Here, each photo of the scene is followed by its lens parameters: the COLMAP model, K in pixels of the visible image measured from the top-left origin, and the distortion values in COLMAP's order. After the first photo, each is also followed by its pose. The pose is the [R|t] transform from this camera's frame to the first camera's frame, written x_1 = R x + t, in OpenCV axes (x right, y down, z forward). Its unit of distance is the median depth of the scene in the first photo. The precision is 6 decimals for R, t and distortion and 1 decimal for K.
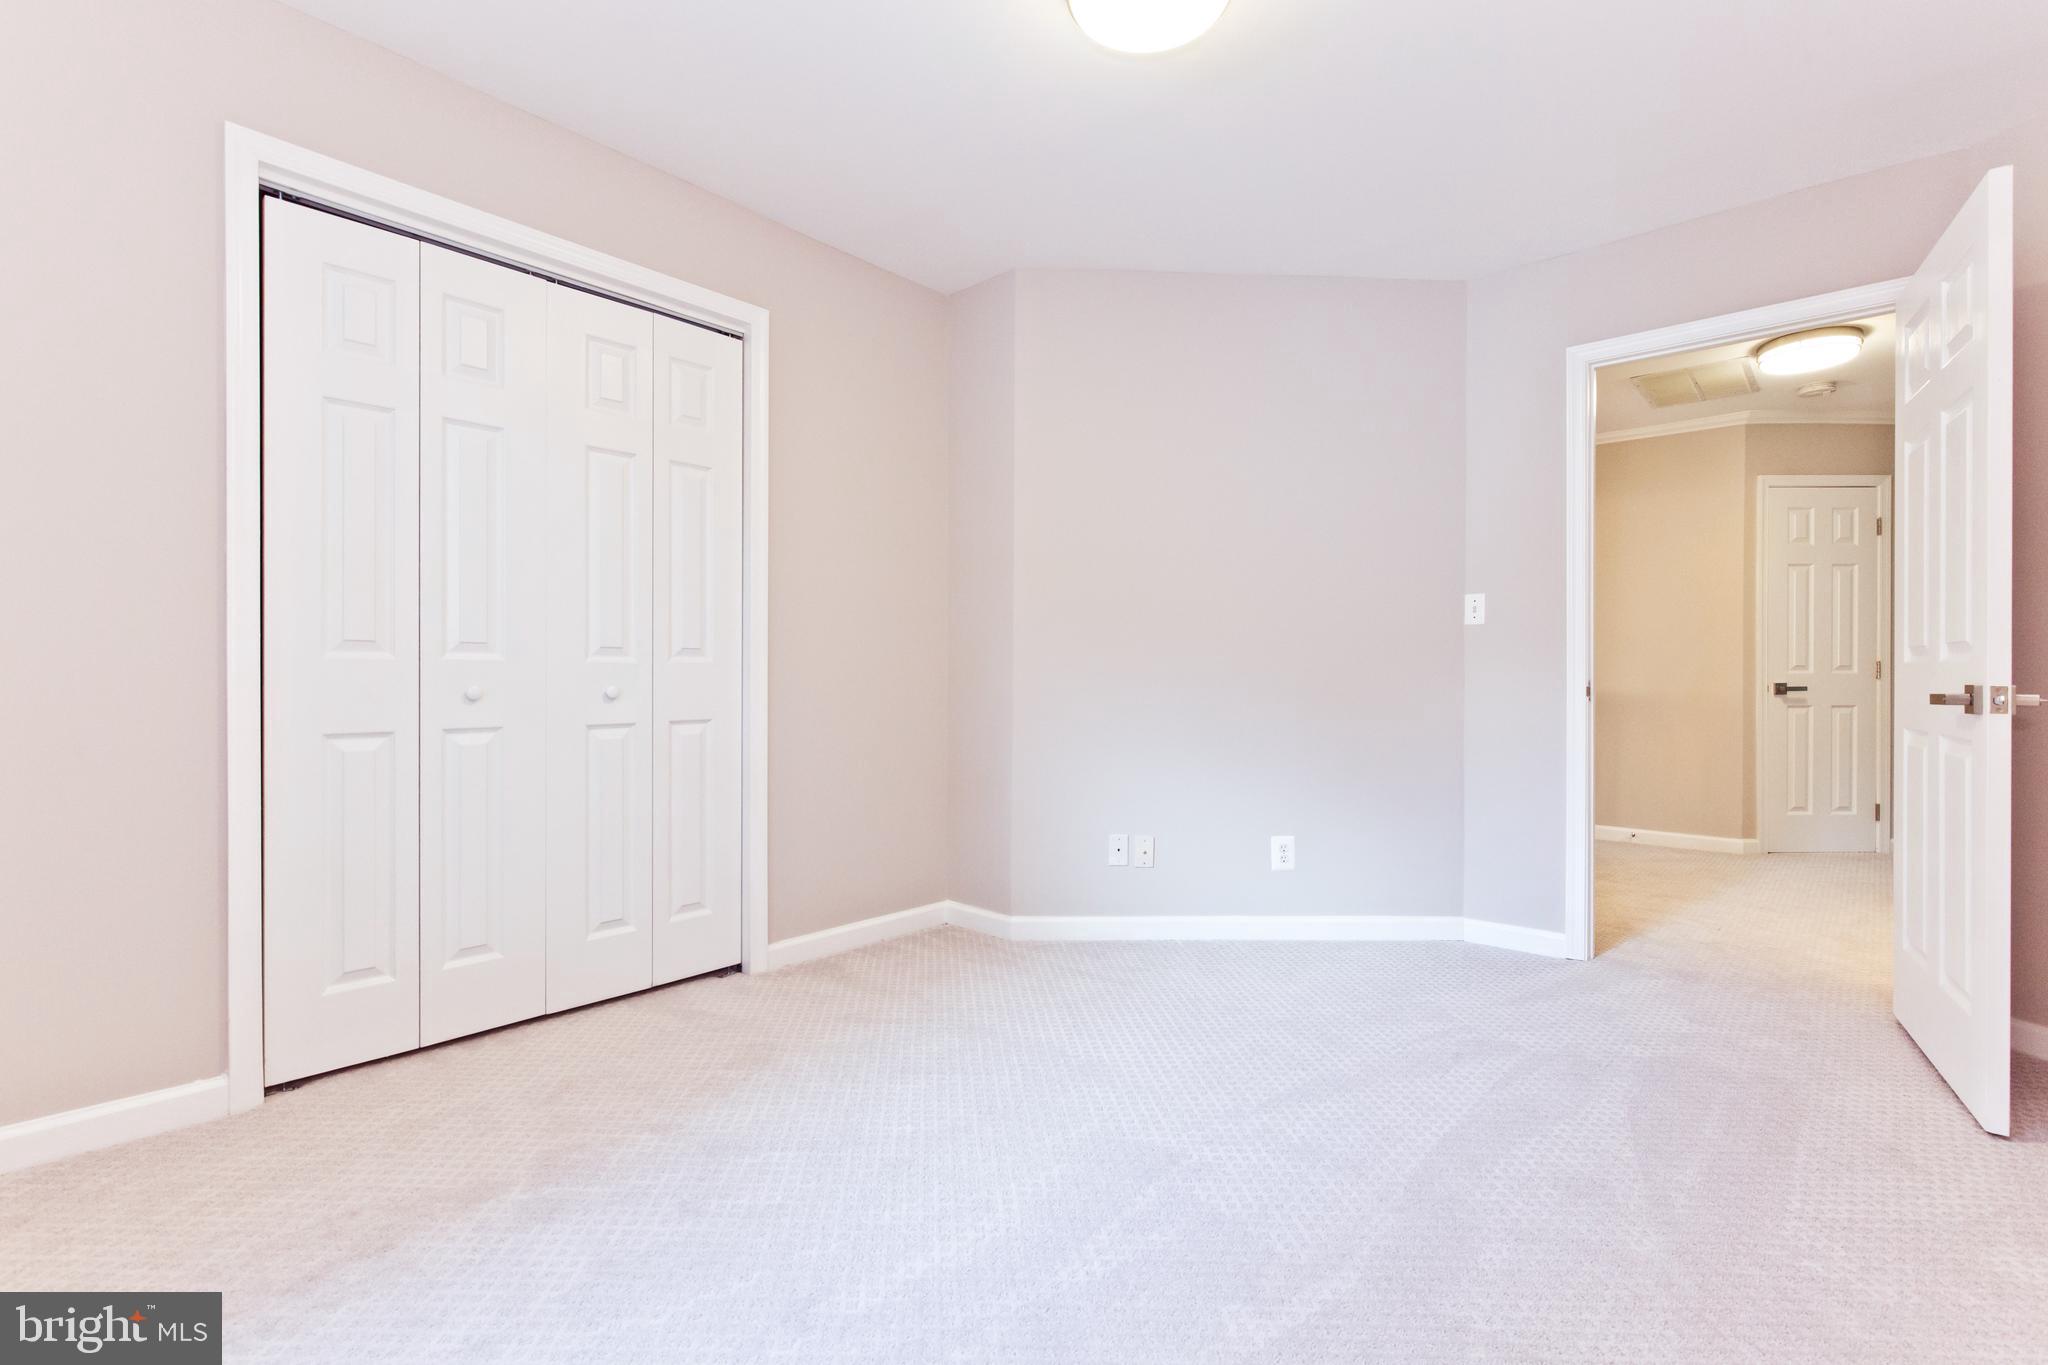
lens RADIAL K [[953.8, 0, 1024.0], [0, 953.8, 682.5], [0, 0, 1]] dist [0.025973, 0.000056]
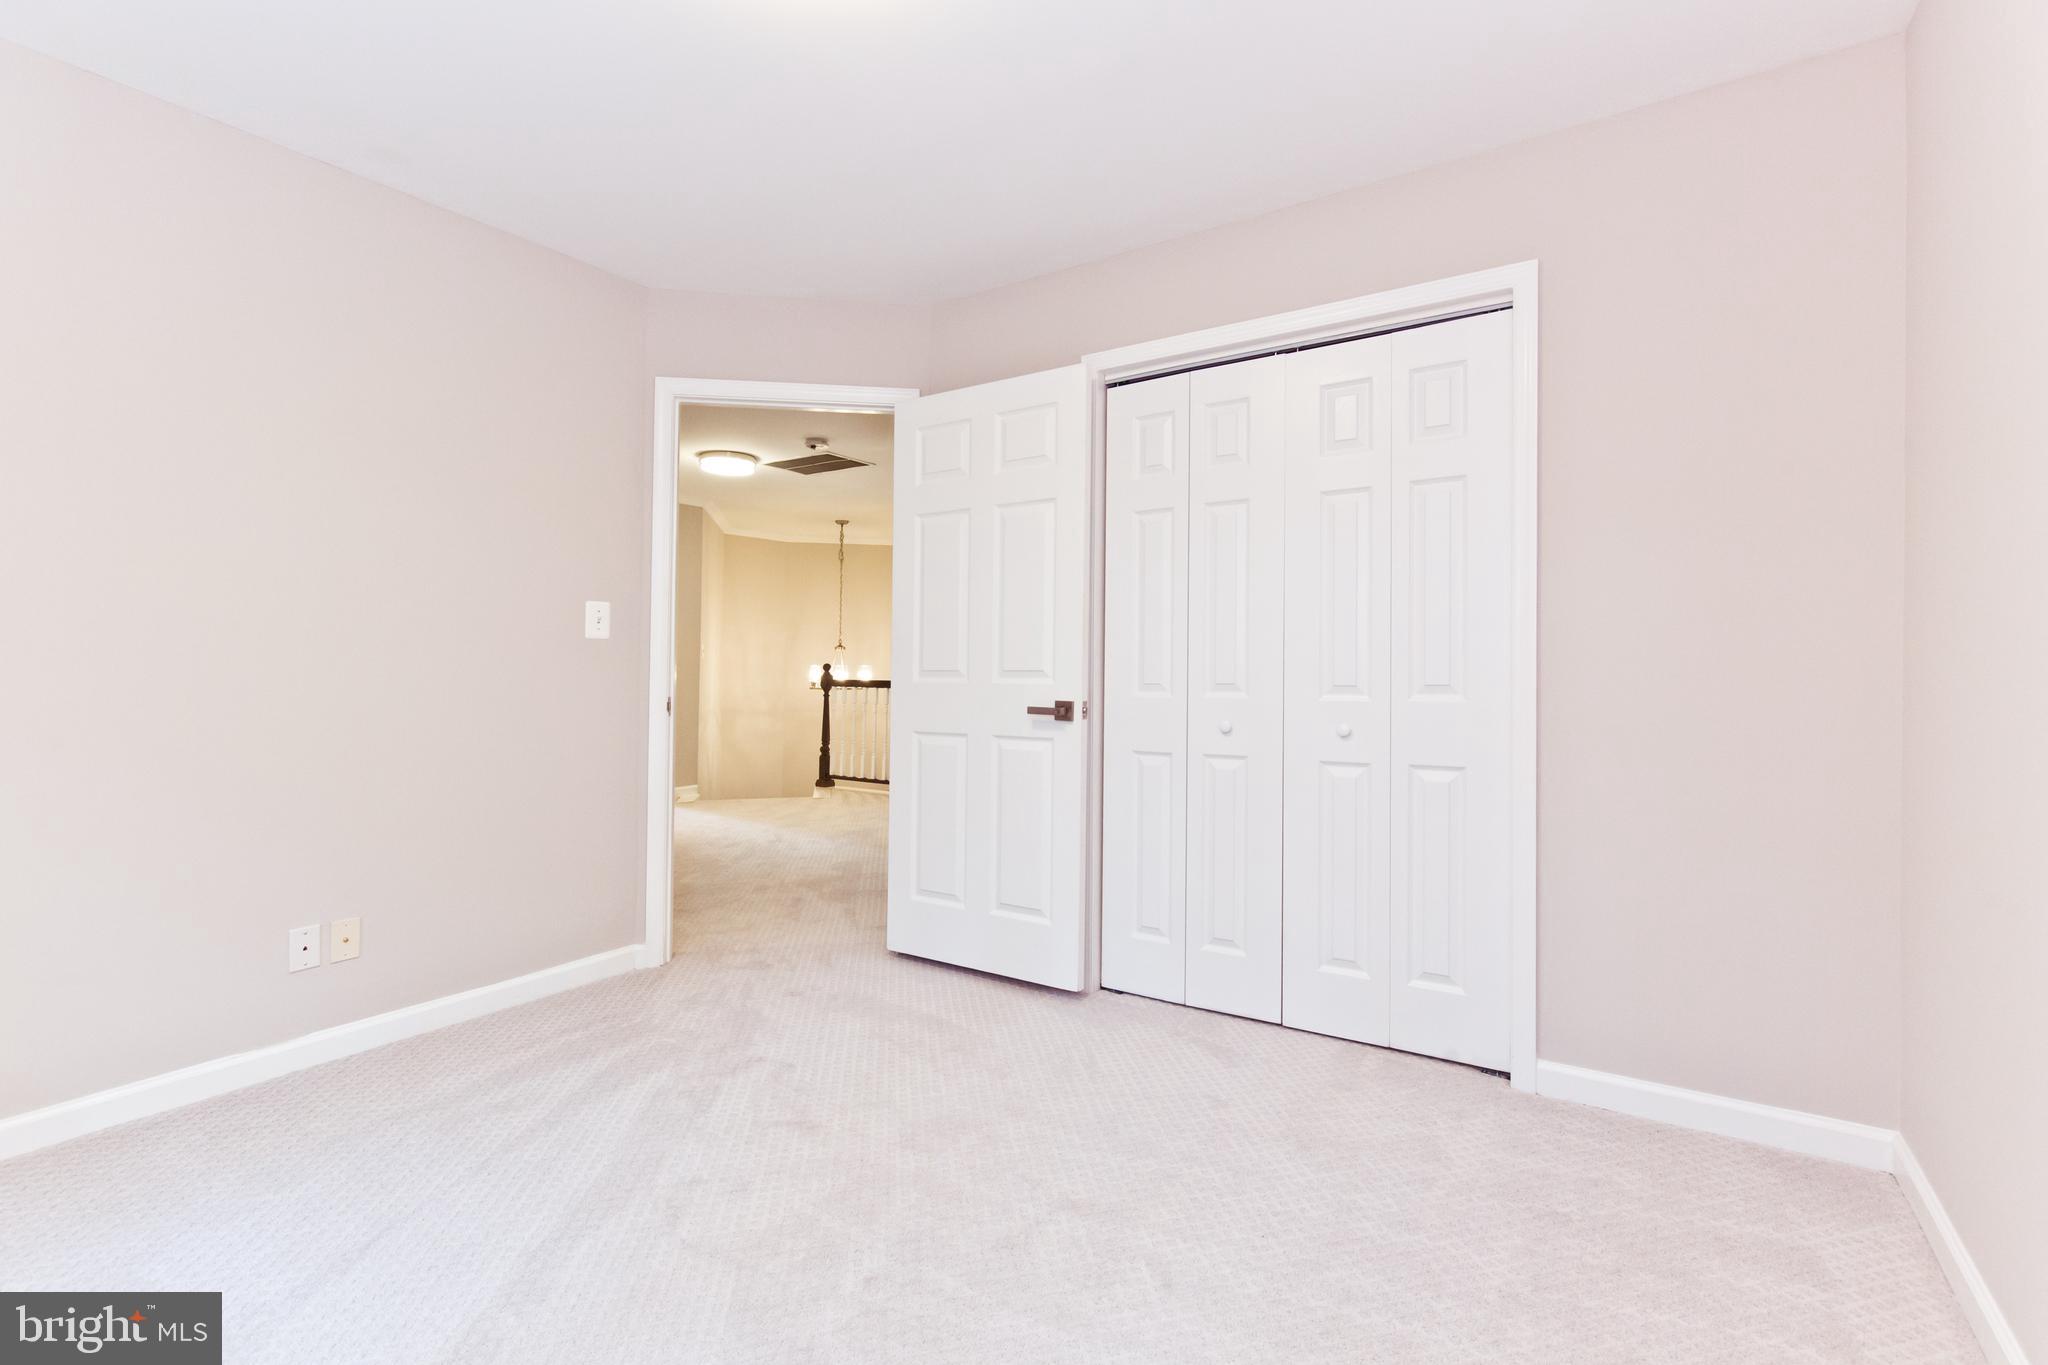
lens RADIAL K [[931.7, 0, 977.9], [0, 931.7, 698.4], [0, 0, 1]] dist [-0.001150, -0.000056]
pose [[0.122738, -0.001787, -0.992437, 0.488456], [-0.023069, 0.999723, -0.004653, -0.009784], [0.992171, 0.023465, 0.122663, 0.501879]]
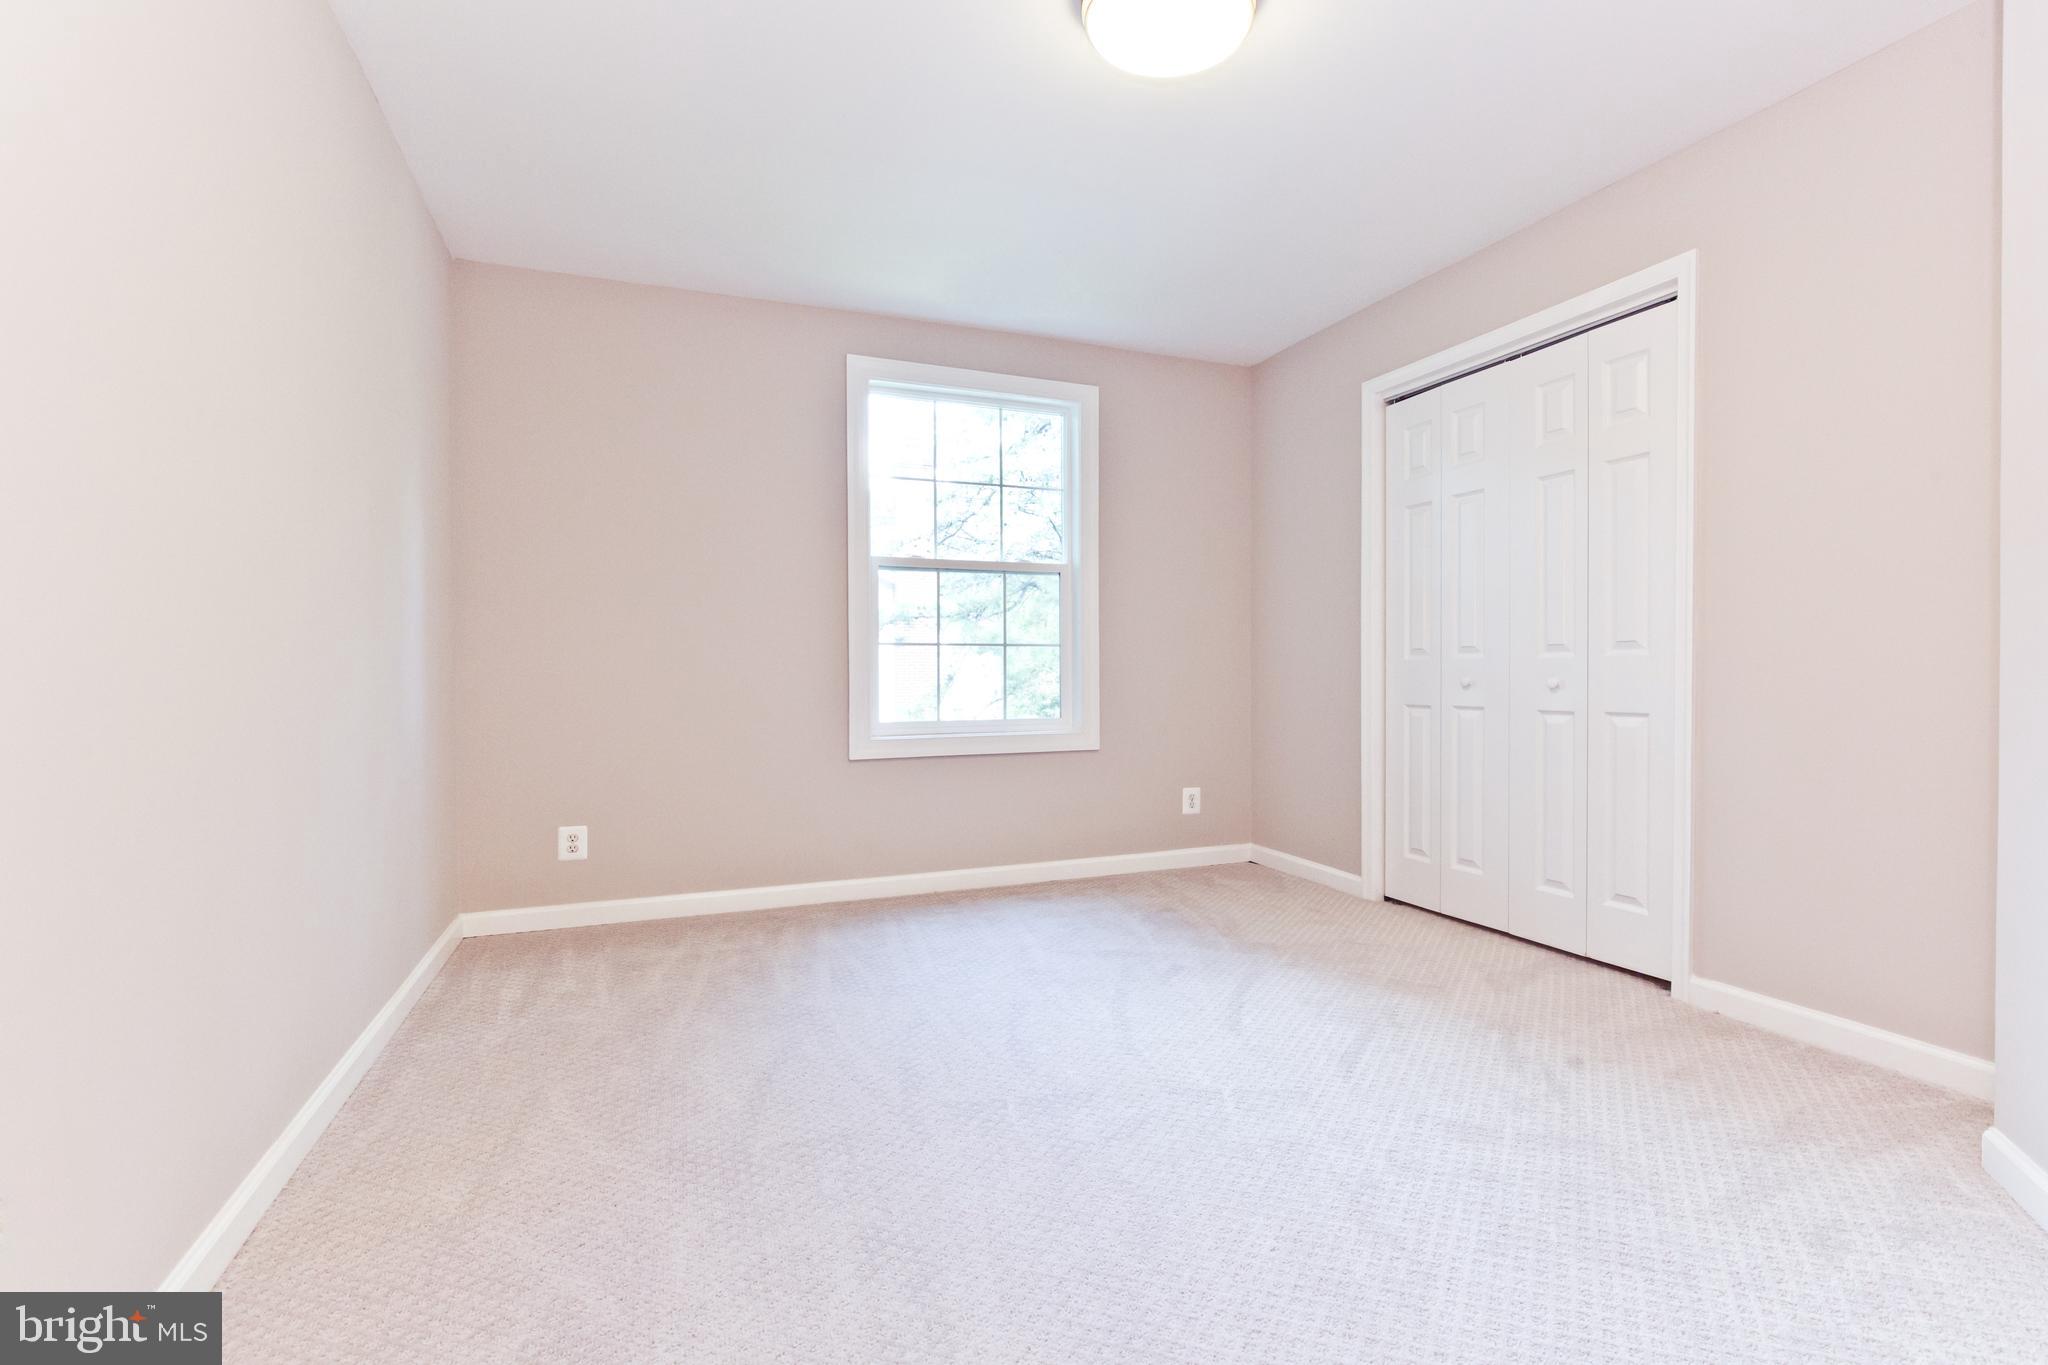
lens RADIAL K [[910.5, 0, 1010.5], [0, 910.5, 680.7], [0, 0, 1]] dist [0.000714, -0.000144]
pose [[-0.454219, 0.013032, -0.890795, 0.845883], [0.002368, 0.999907, 0.013420, -0.009381], [0.890887, 0.003986, -0.454207, 0.918571]]
